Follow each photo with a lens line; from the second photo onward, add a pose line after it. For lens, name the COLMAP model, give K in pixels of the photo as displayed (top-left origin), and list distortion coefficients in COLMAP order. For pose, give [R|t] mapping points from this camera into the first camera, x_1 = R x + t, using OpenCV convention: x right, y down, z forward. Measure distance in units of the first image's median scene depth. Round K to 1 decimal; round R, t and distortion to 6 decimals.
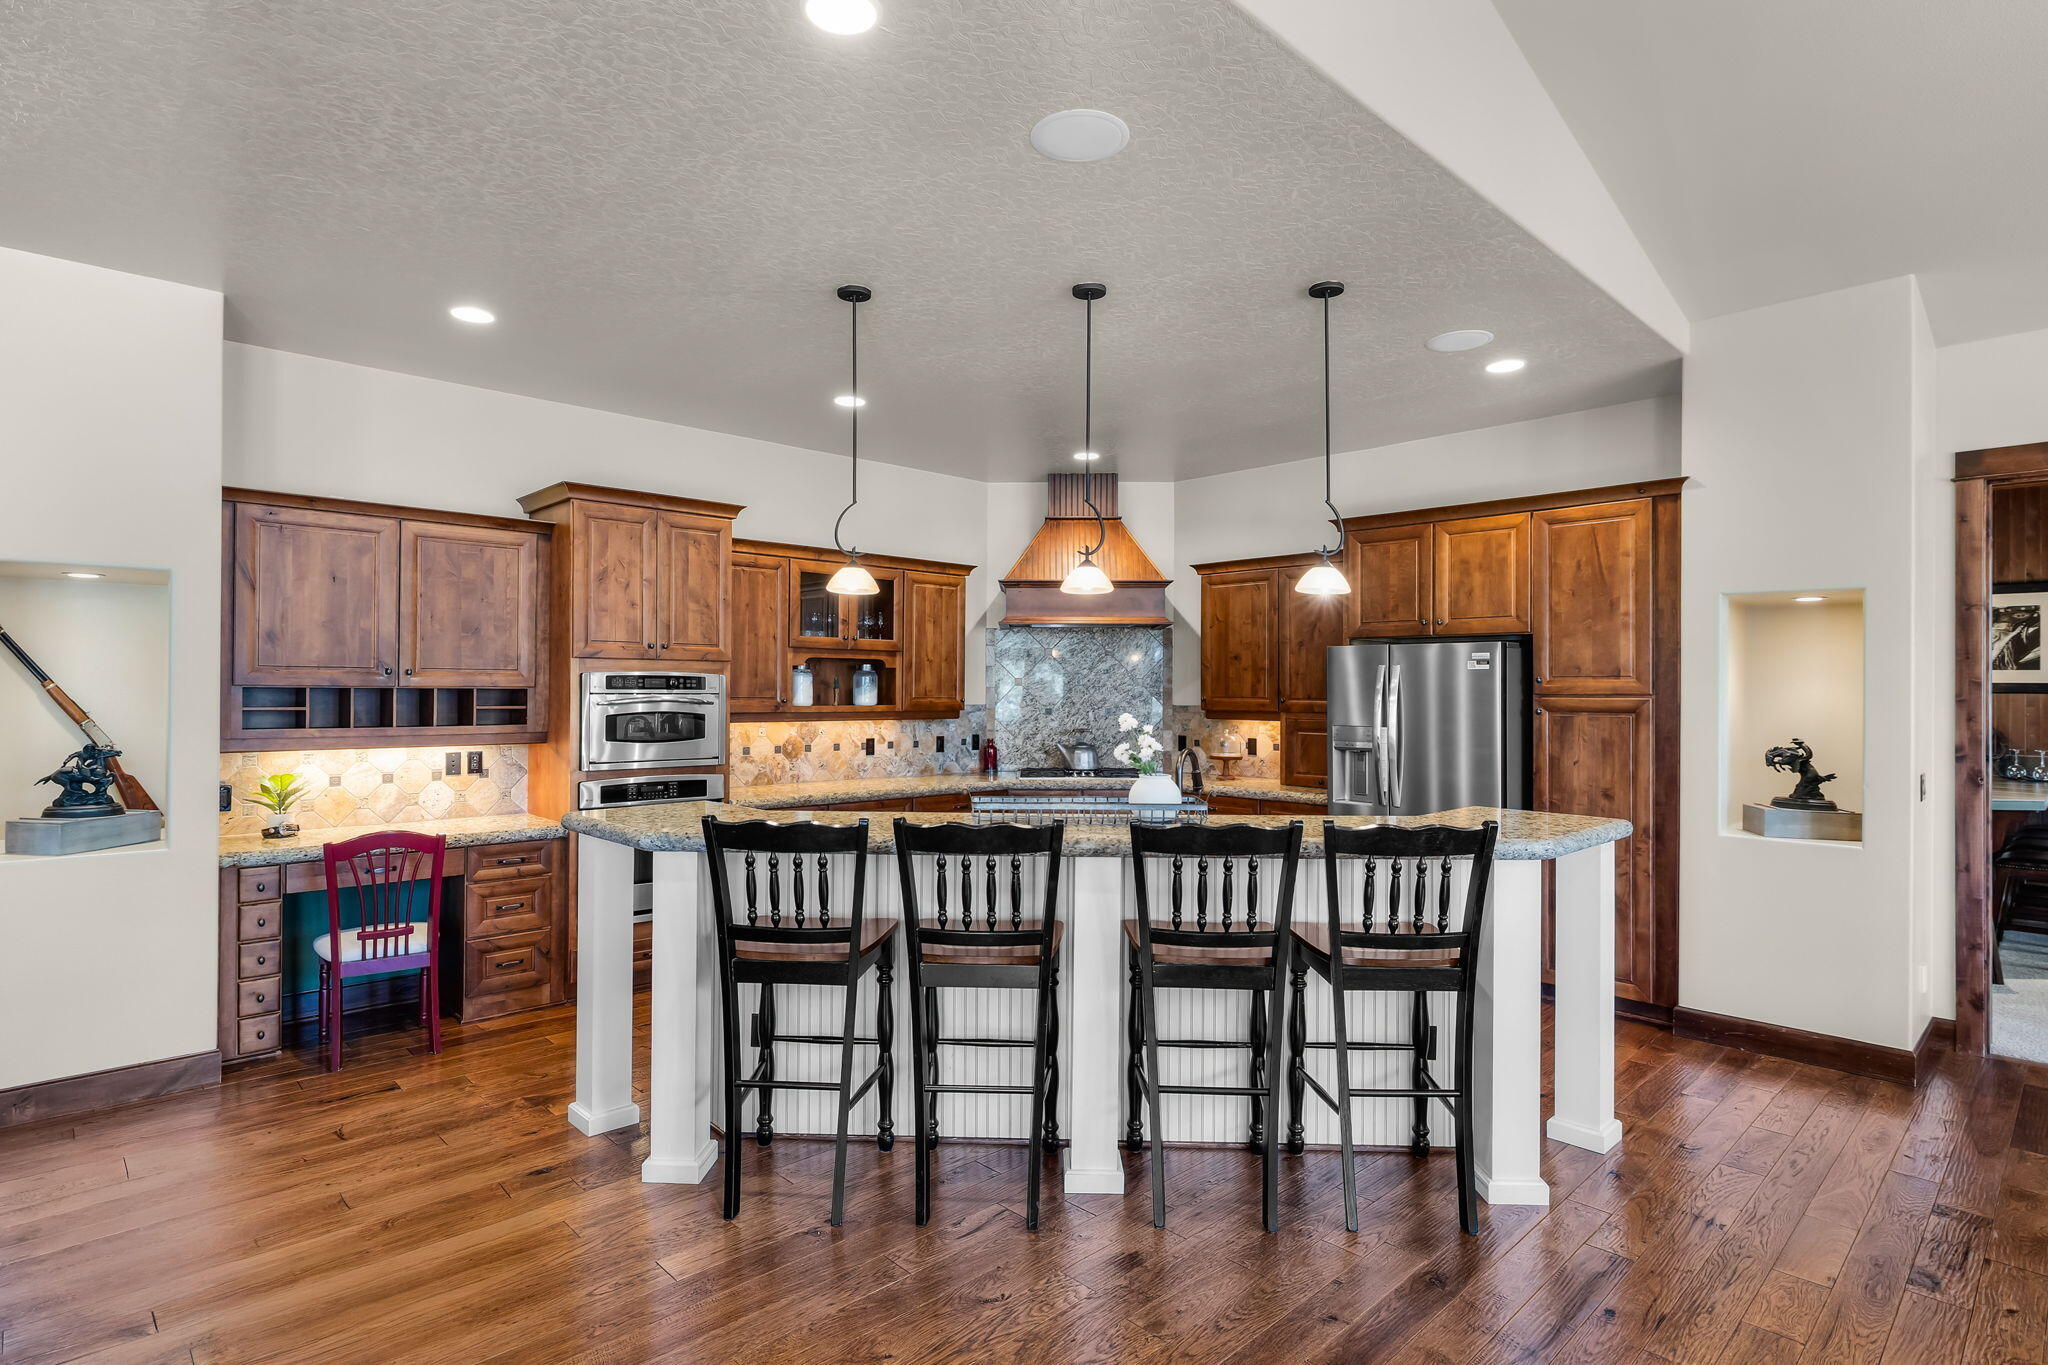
lens RADIAL K [[1034.7, 0, 1019.9], [0, 1034.7, 684.4], [0, 0, 1]] dist [-0.003331, 0.002131]
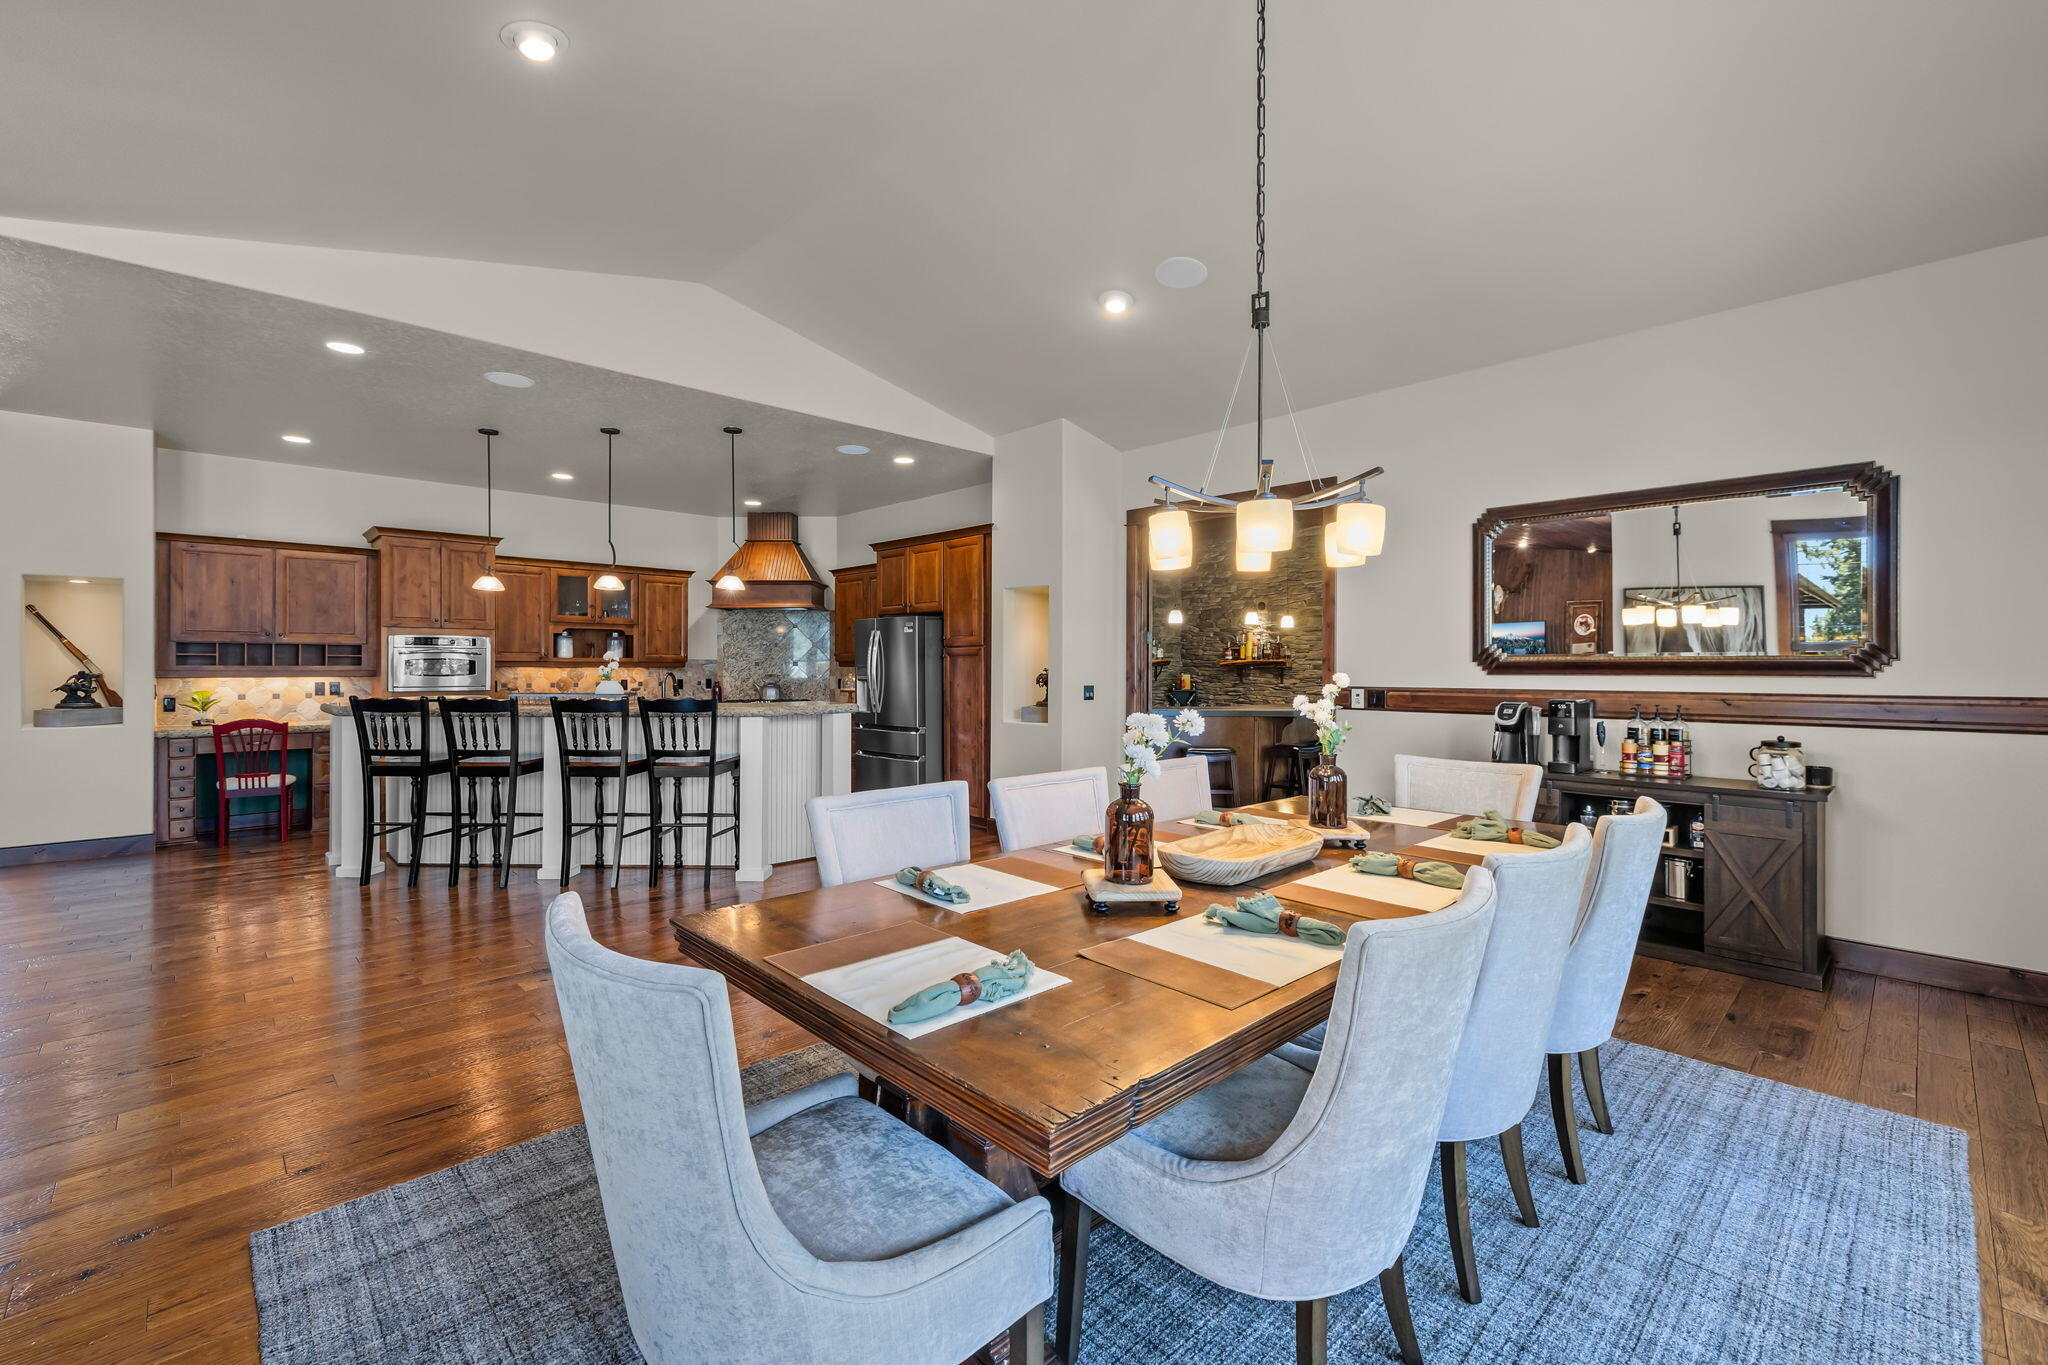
lens RADIAL K [[876.5, 0, 1033.9], [0, 876.5, 666.9], [0, 0, 1]] dist [0.004194, 0.000125]
pose [[0.999986, -0.003490, 0.003898, 0.695038], [0.003475, 0.999987, 0.003721, 0.042559], [-0.003911, -0.003707, 0.999985, -0.513817]]
